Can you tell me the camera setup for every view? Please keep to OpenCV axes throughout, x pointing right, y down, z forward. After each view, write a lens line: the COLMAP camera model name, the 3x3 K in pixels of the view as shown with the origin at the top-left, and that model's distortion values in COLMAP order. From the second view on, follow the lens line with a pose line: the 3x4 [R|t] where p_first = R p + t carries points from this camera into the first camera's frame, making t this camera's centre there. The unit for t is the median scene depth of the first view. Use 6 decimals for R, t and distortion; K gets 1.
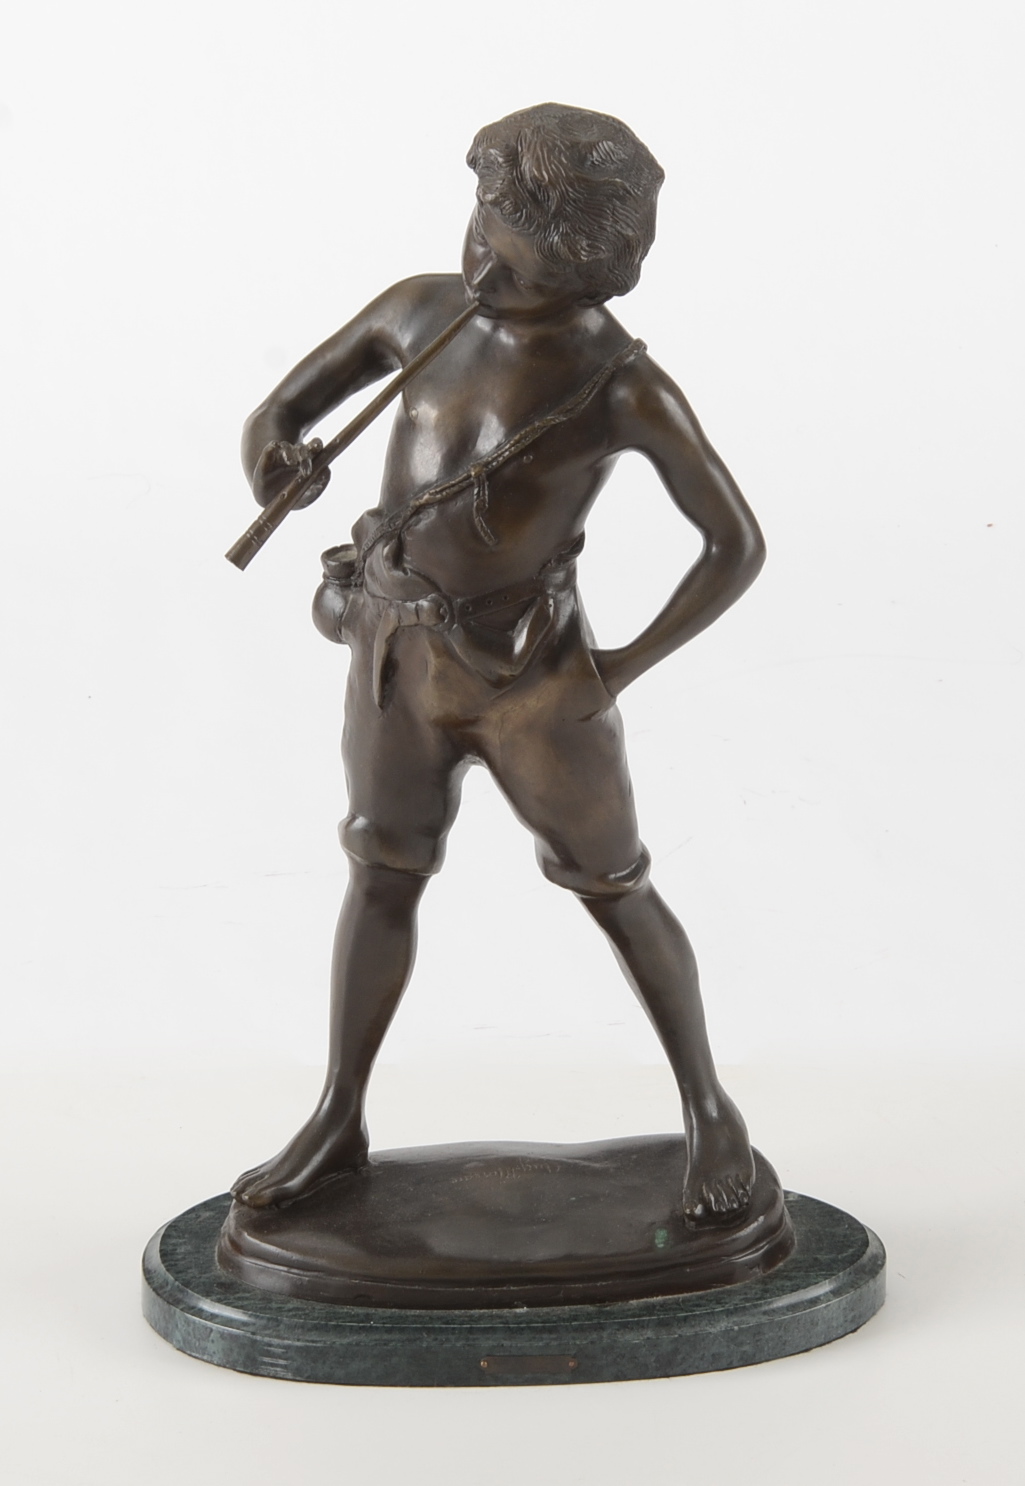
lens RADIAL K [[4298.8, 0, 512.5], [0, 4298.8, 743.0], [0, 0, 1]] dist [0.071713, 0.063656]
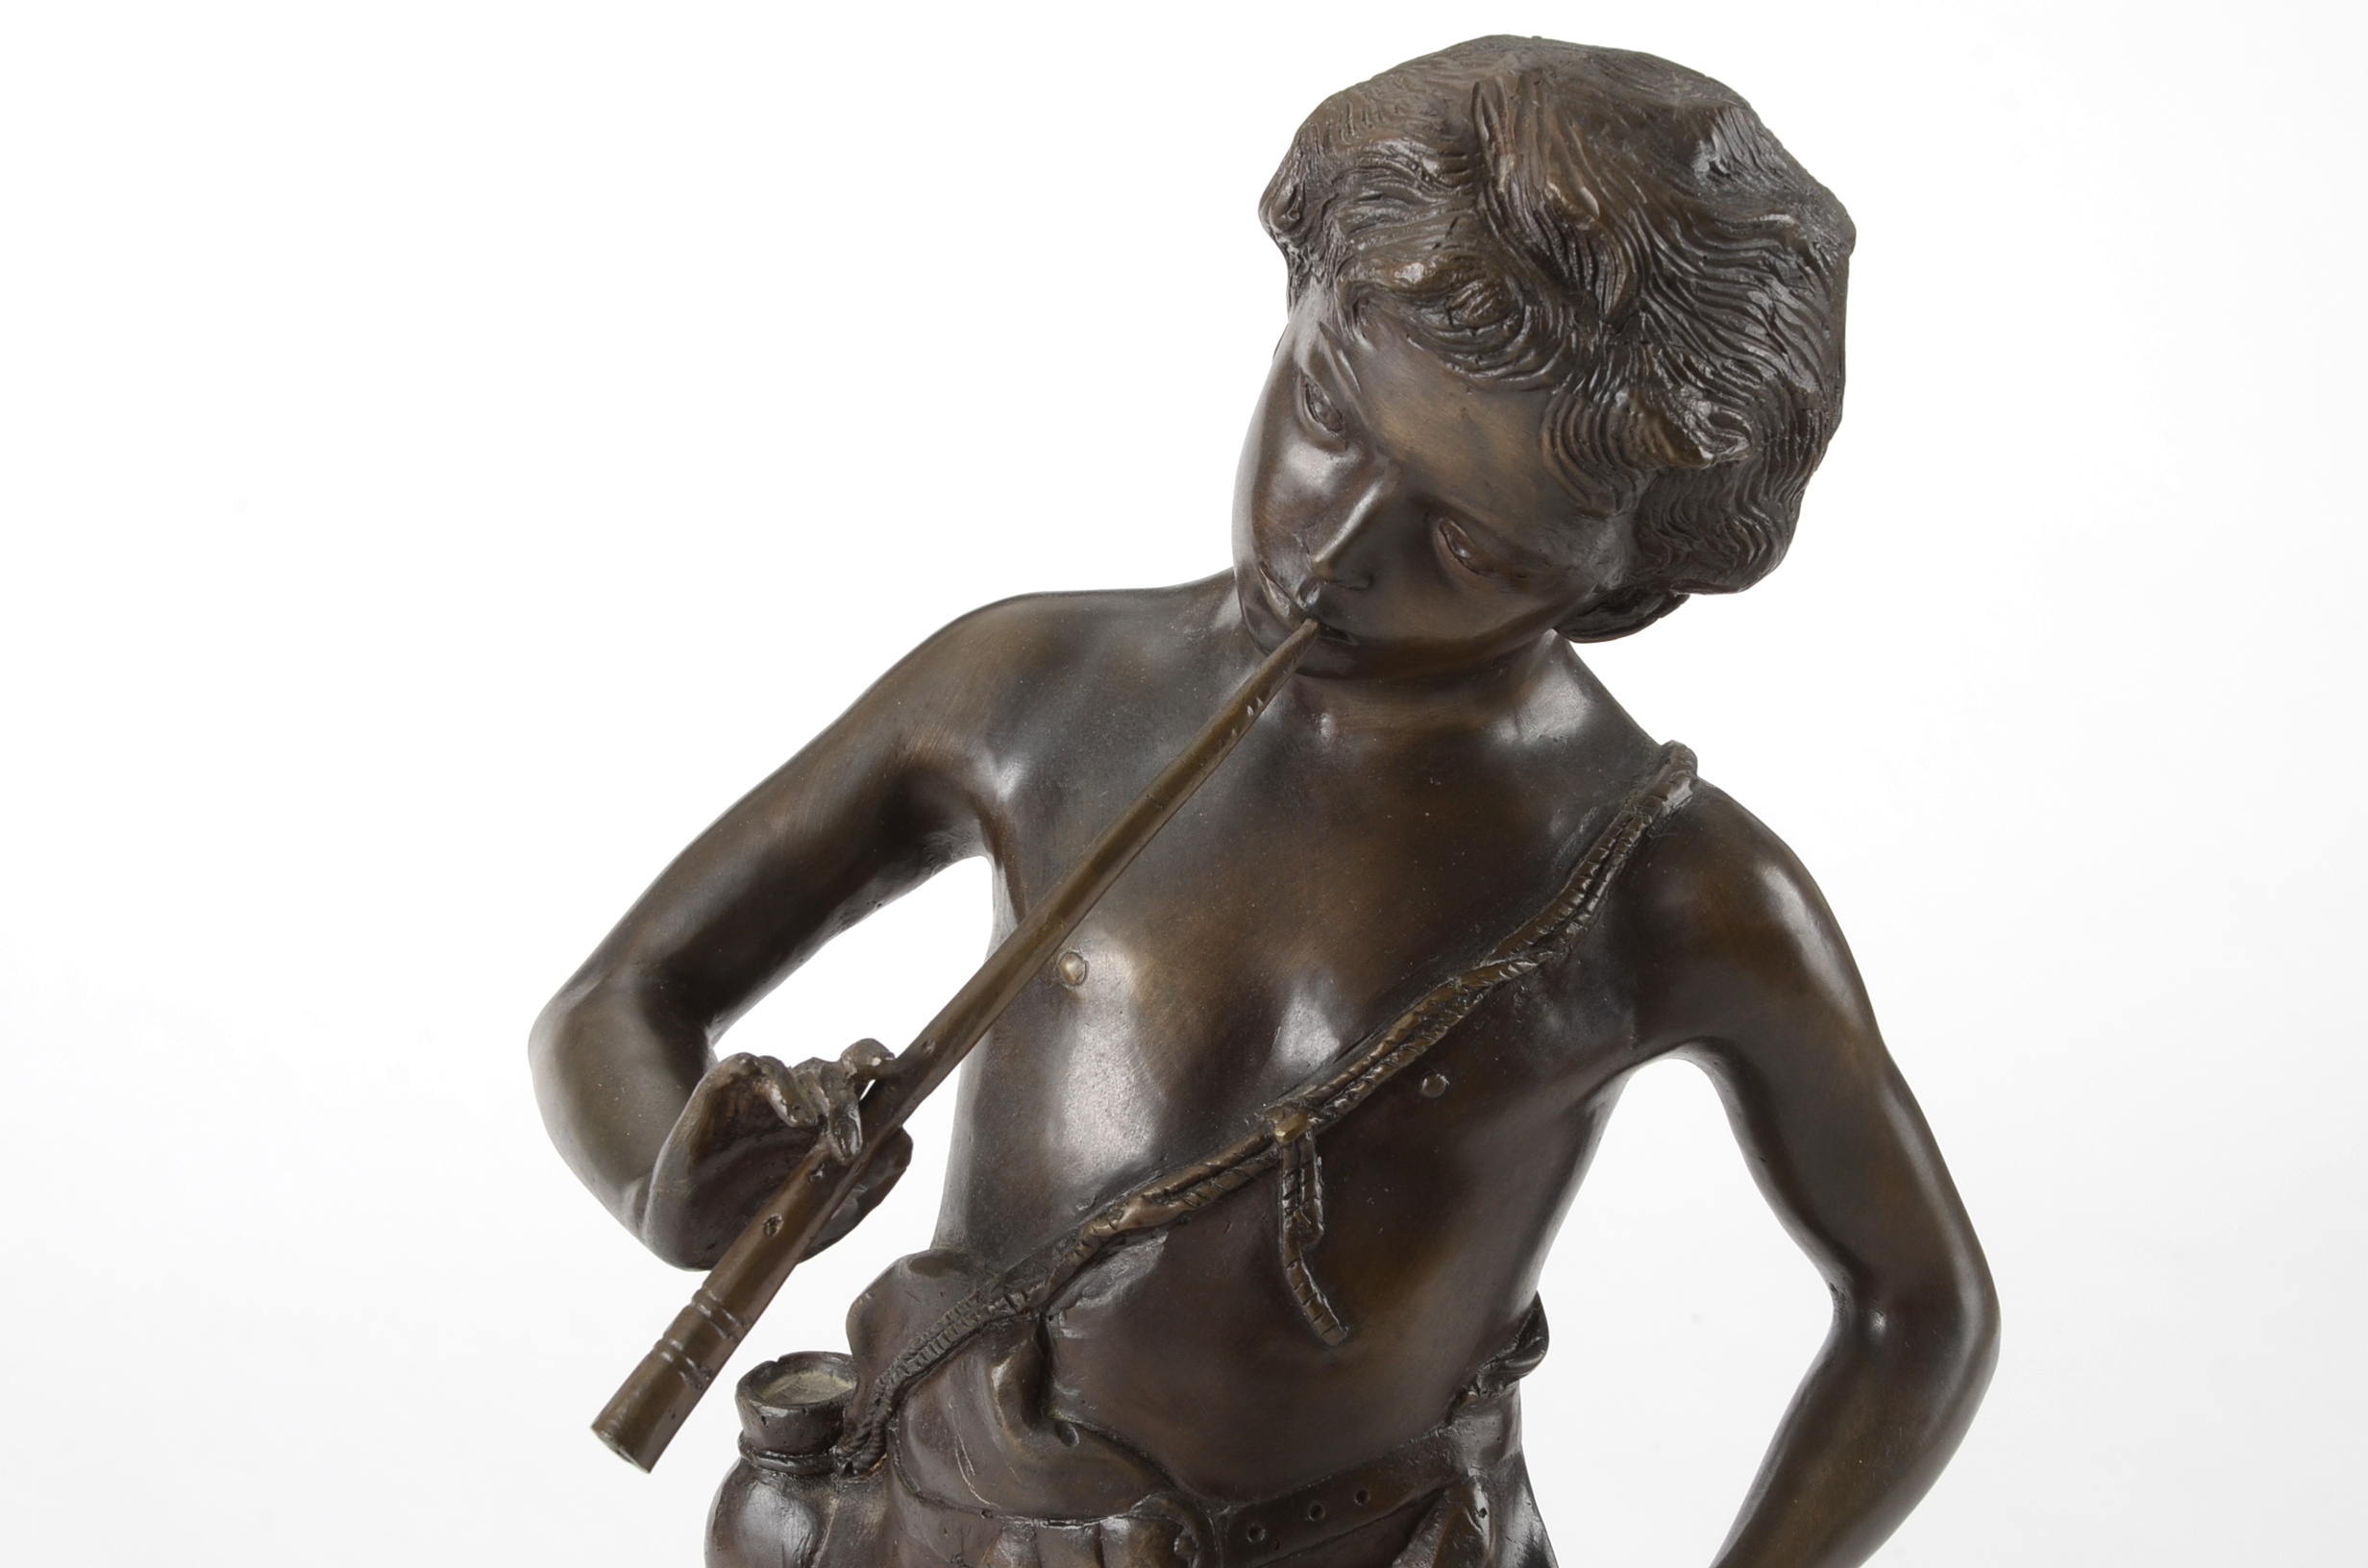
lens RADIAL K [[5128.2, 0, 1184.0], [0, 5128.2, 784.0], [0, 0, 1]] dist [0.377288, 0.009056]
pose [[0.983823, -0.027752, 0.176981, -0.084759], [0.052061, 0.989582, -0.134229, -0.034698], [-0.171412, 0.141271, 0.975018, 0.580575]]
